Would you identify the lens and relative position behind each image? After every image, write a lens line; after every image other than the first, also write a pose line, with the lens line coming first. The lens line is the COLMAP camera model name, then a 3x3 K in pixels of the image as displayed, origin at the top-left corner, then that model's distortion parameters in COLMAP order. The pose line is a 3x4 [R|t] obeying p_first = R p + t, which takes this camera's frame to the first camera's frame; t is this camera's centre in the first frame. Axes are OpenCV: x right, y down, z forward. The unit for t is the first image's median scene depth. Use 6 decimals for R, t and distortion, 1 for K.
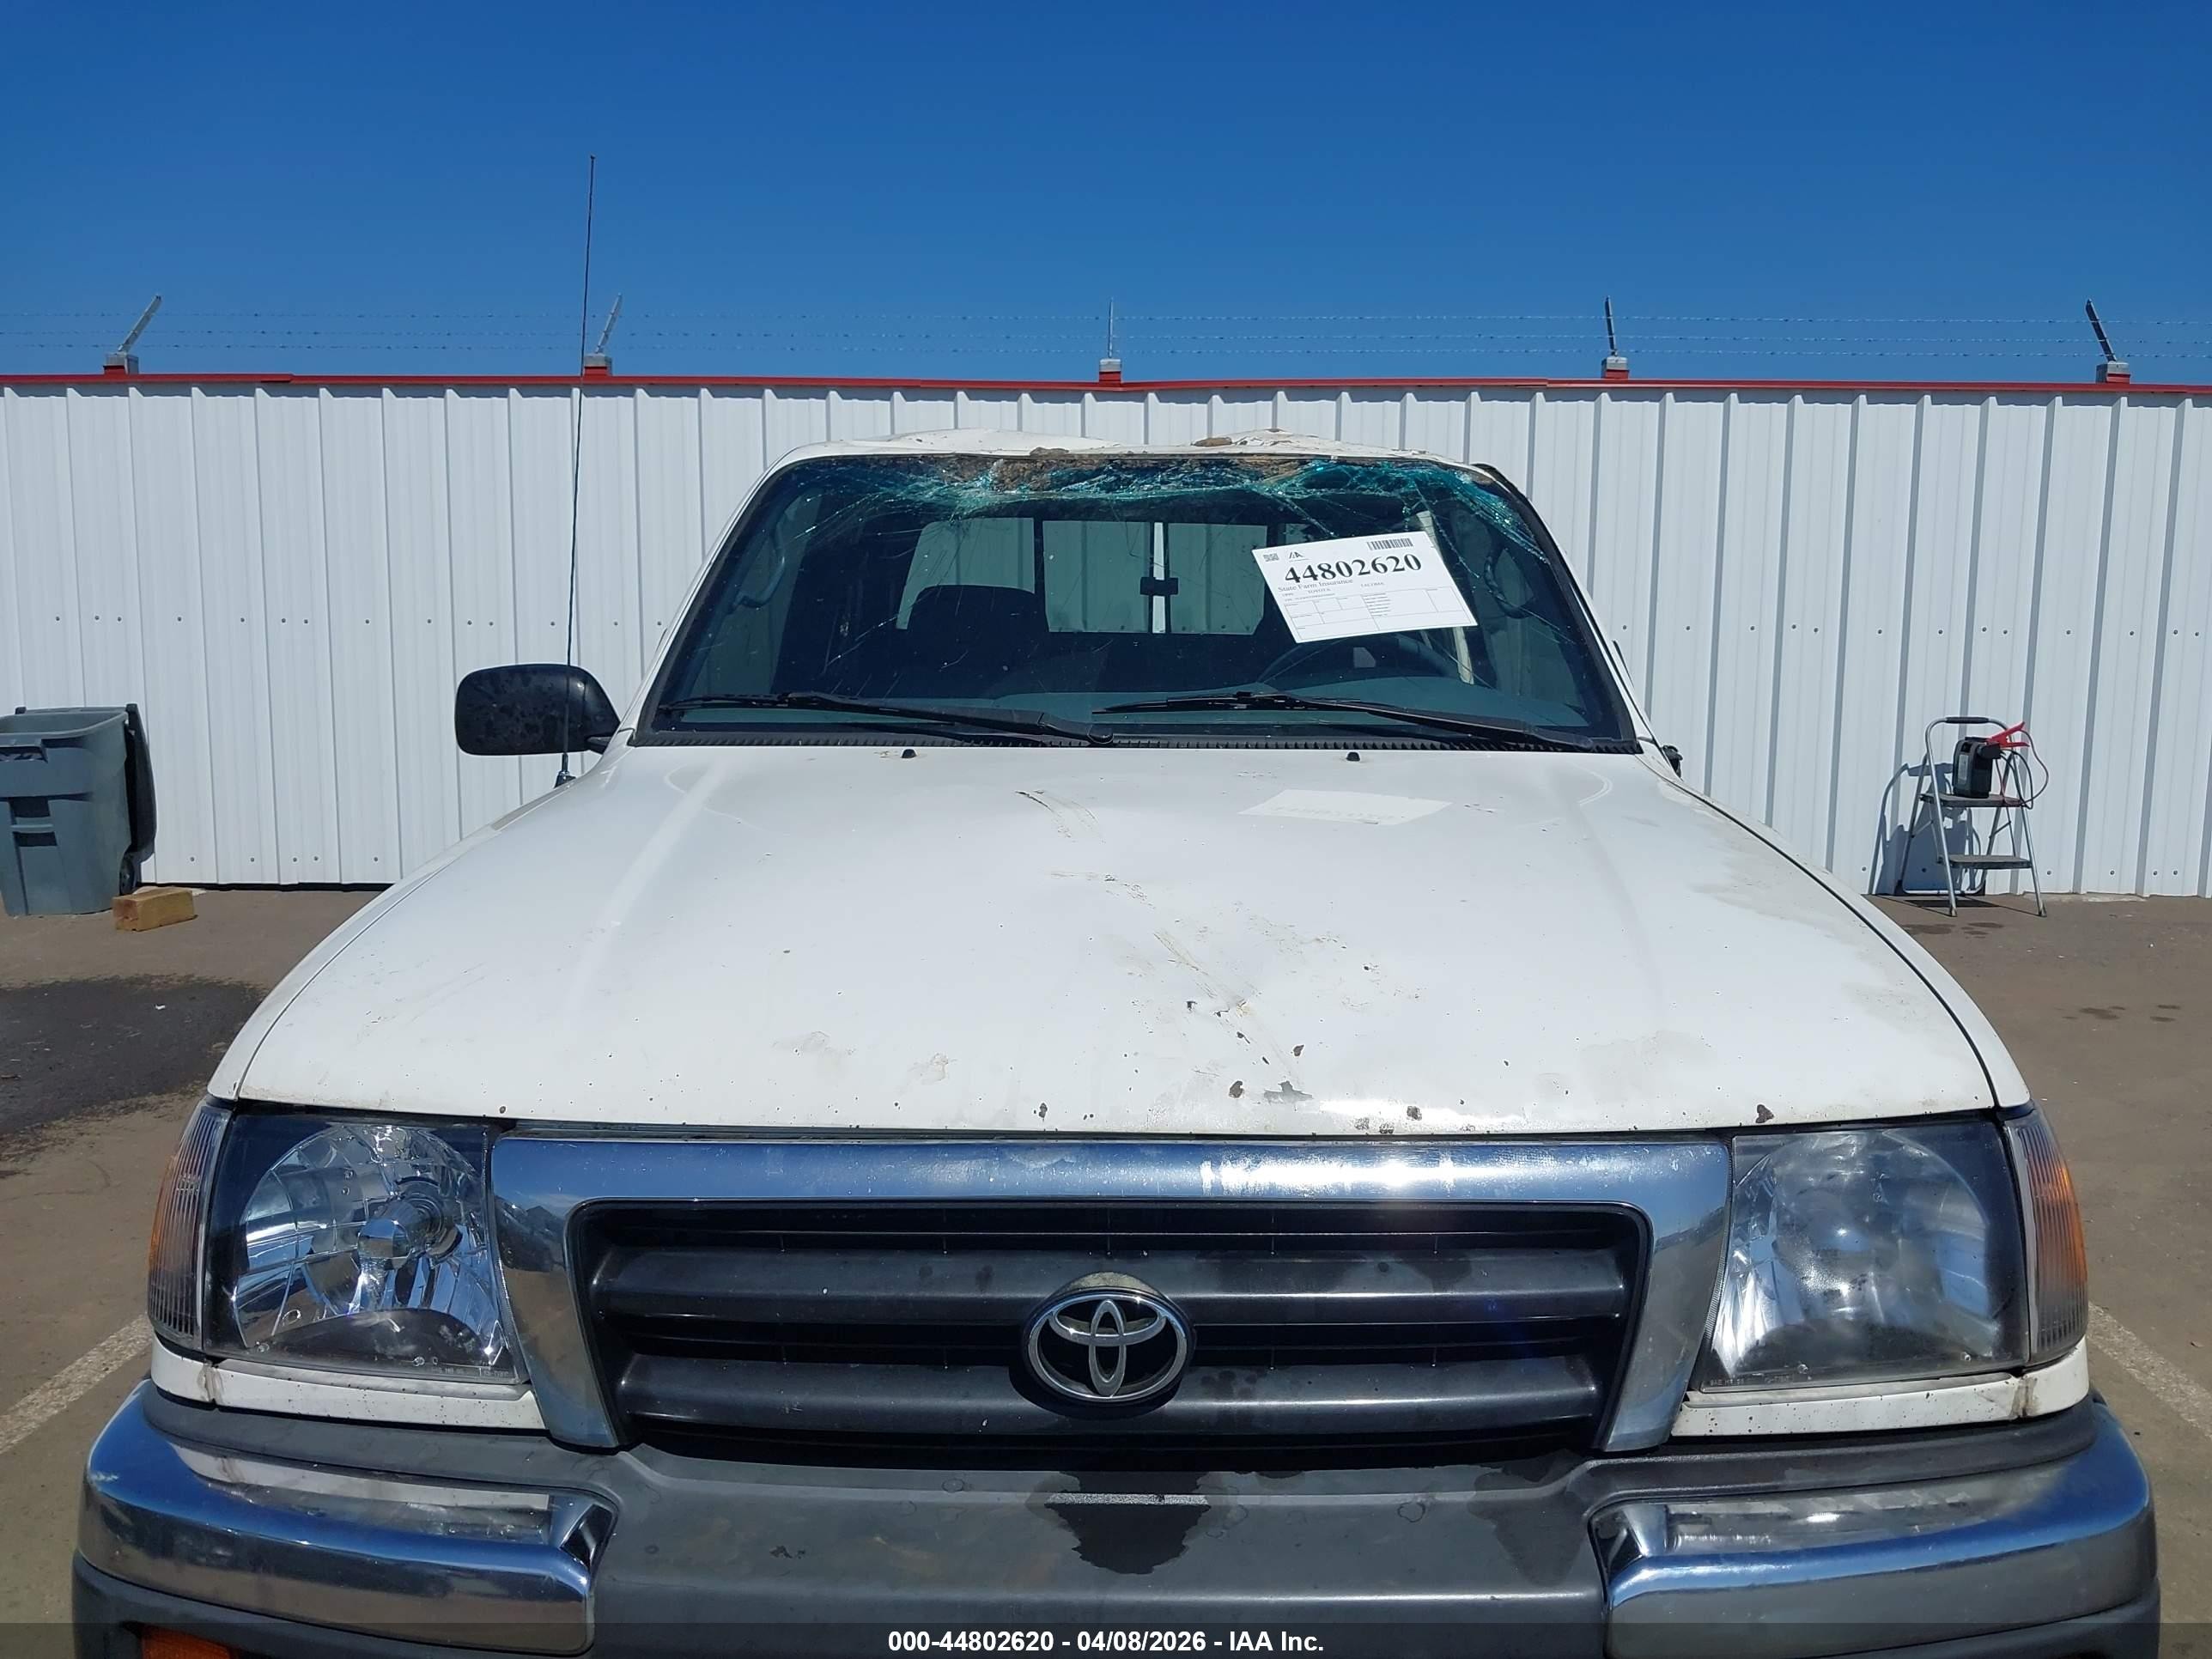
lens RADIAL K [[1780.2, 0, 1116.0], [0, 1780.2, 834.7], [0, 0, 1]] dist [0.009989, -0.004004]
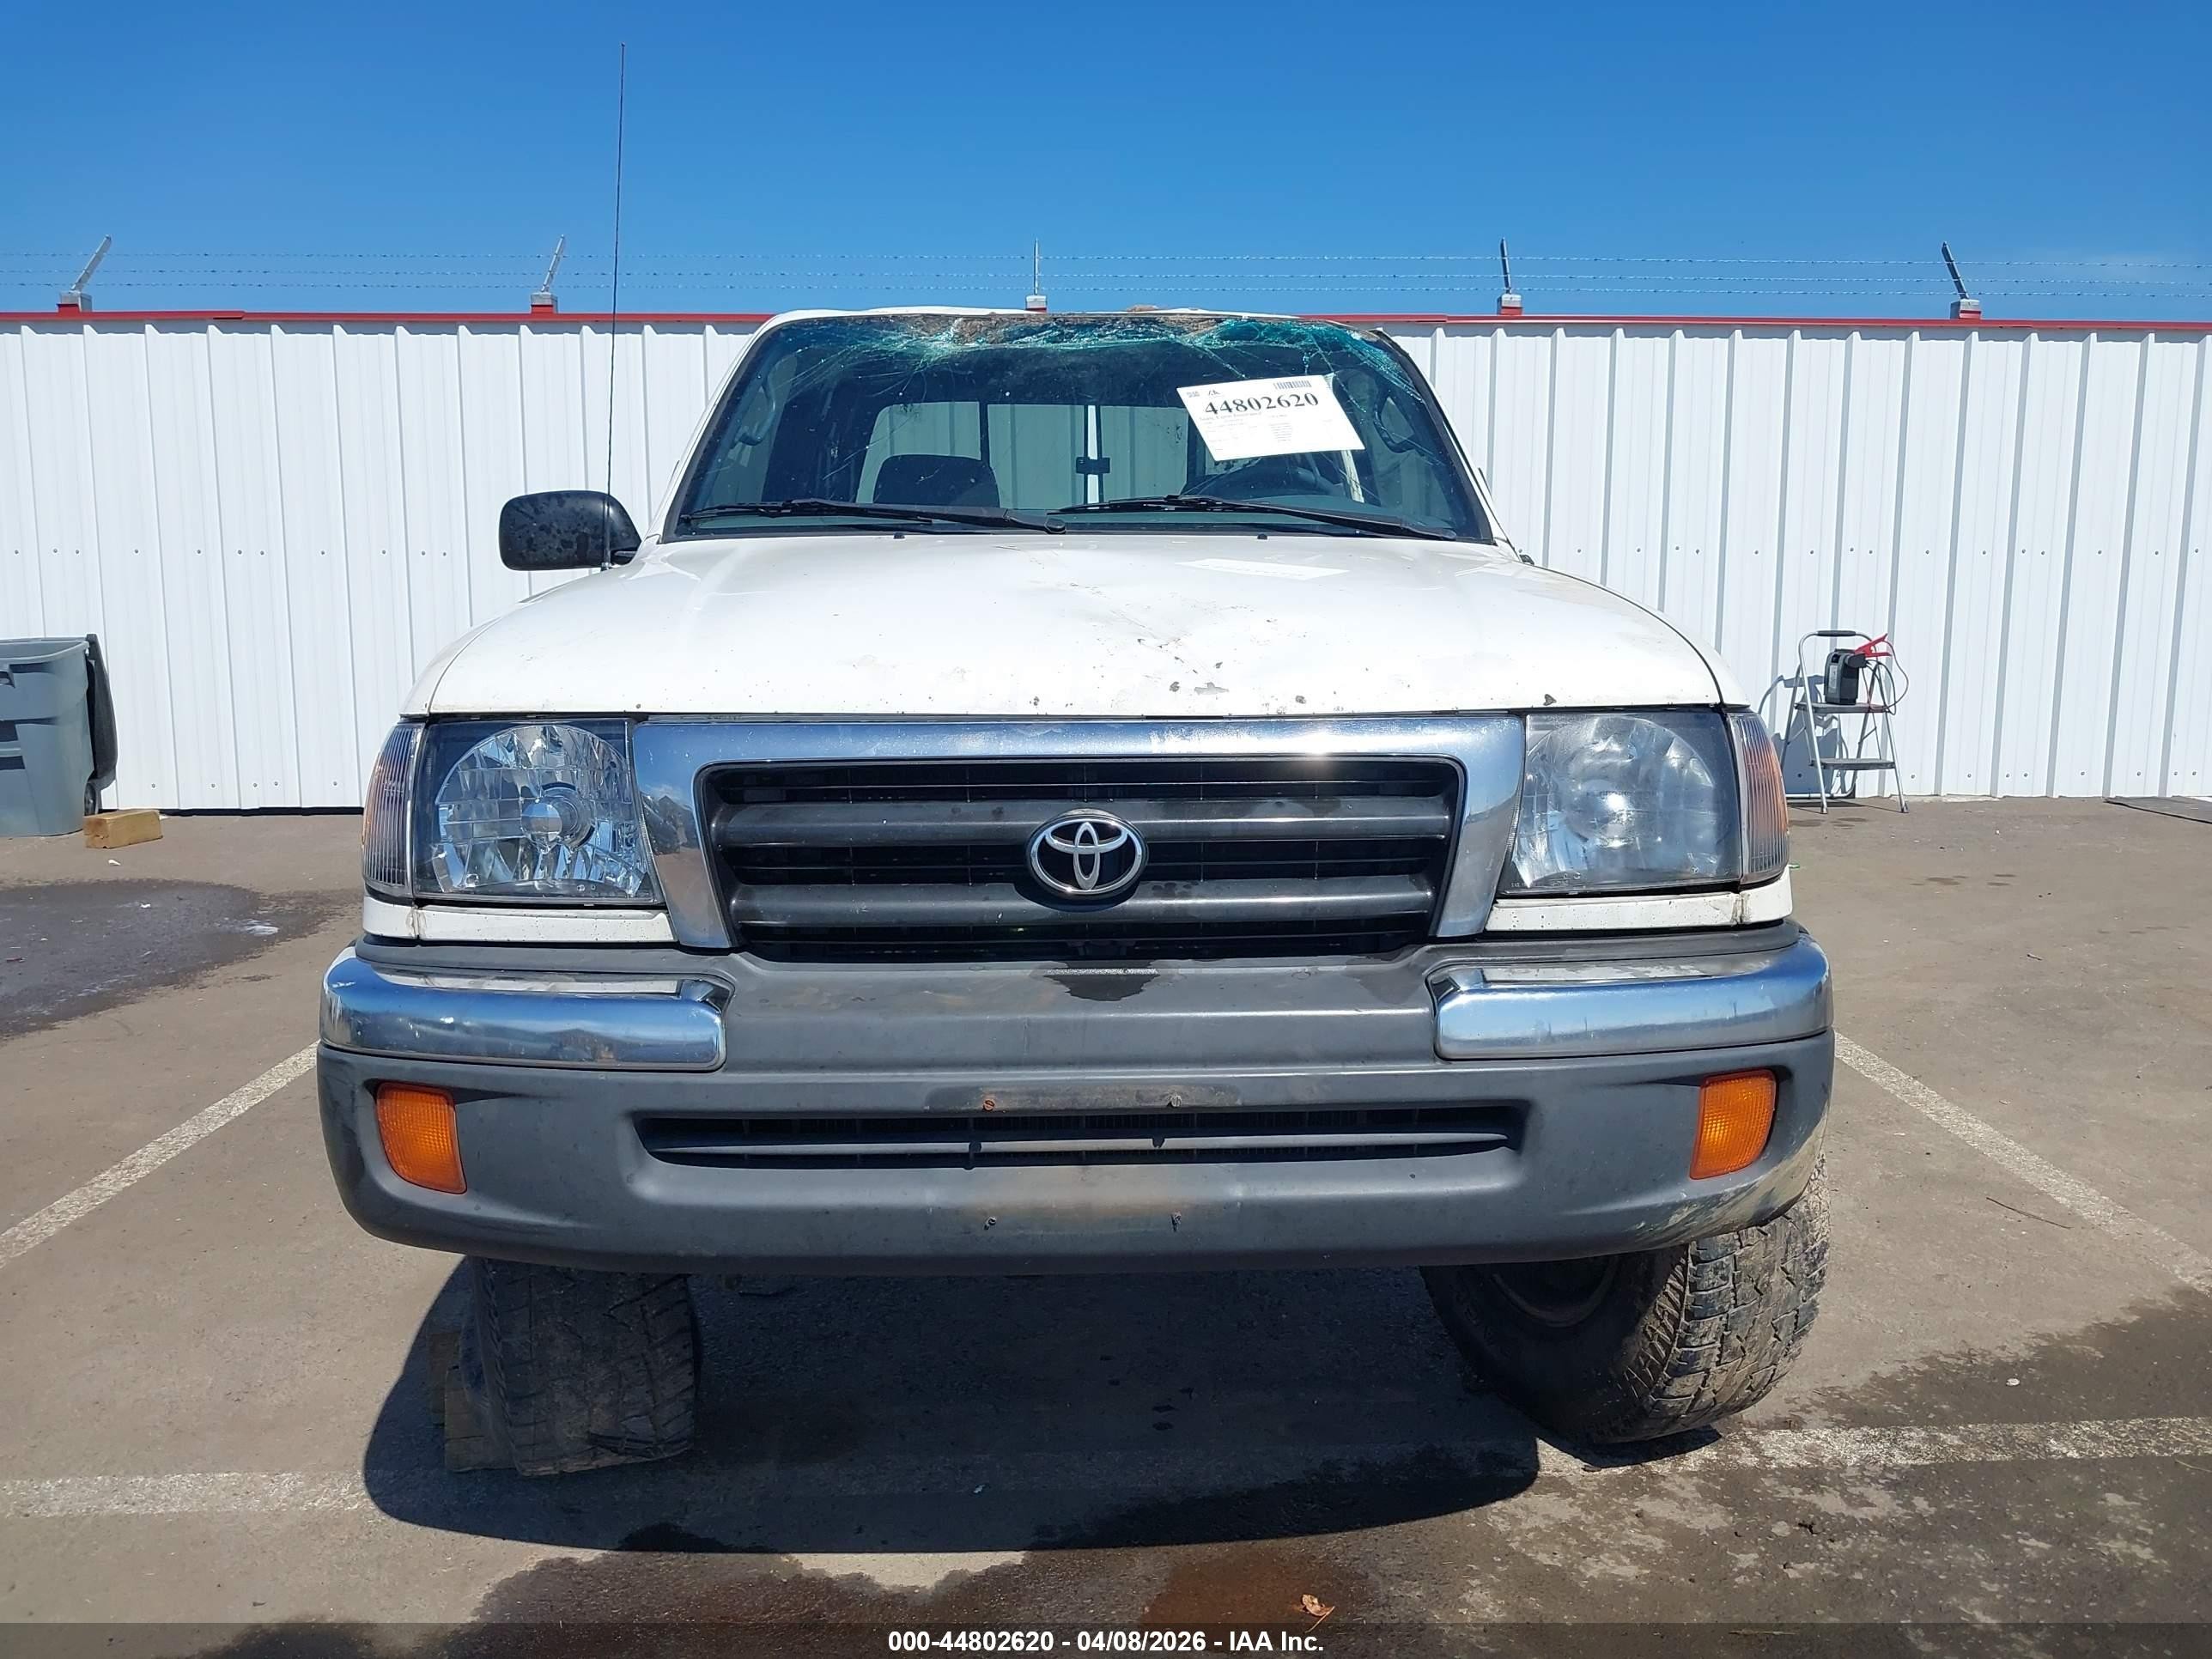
lens RADIAL K [[1754.4, 0, 1125.8], [0, 1754.4, 832.6], [0, 0, 1]] dist [0.034205, -0.048904]
pose [[0.998754, -0.015132, 0.047551, -0.018344], [0.014265, 0.999727, 0.018525, 0.113975], [-0.047818, -0.017824, 0.998697, -0.178536]]
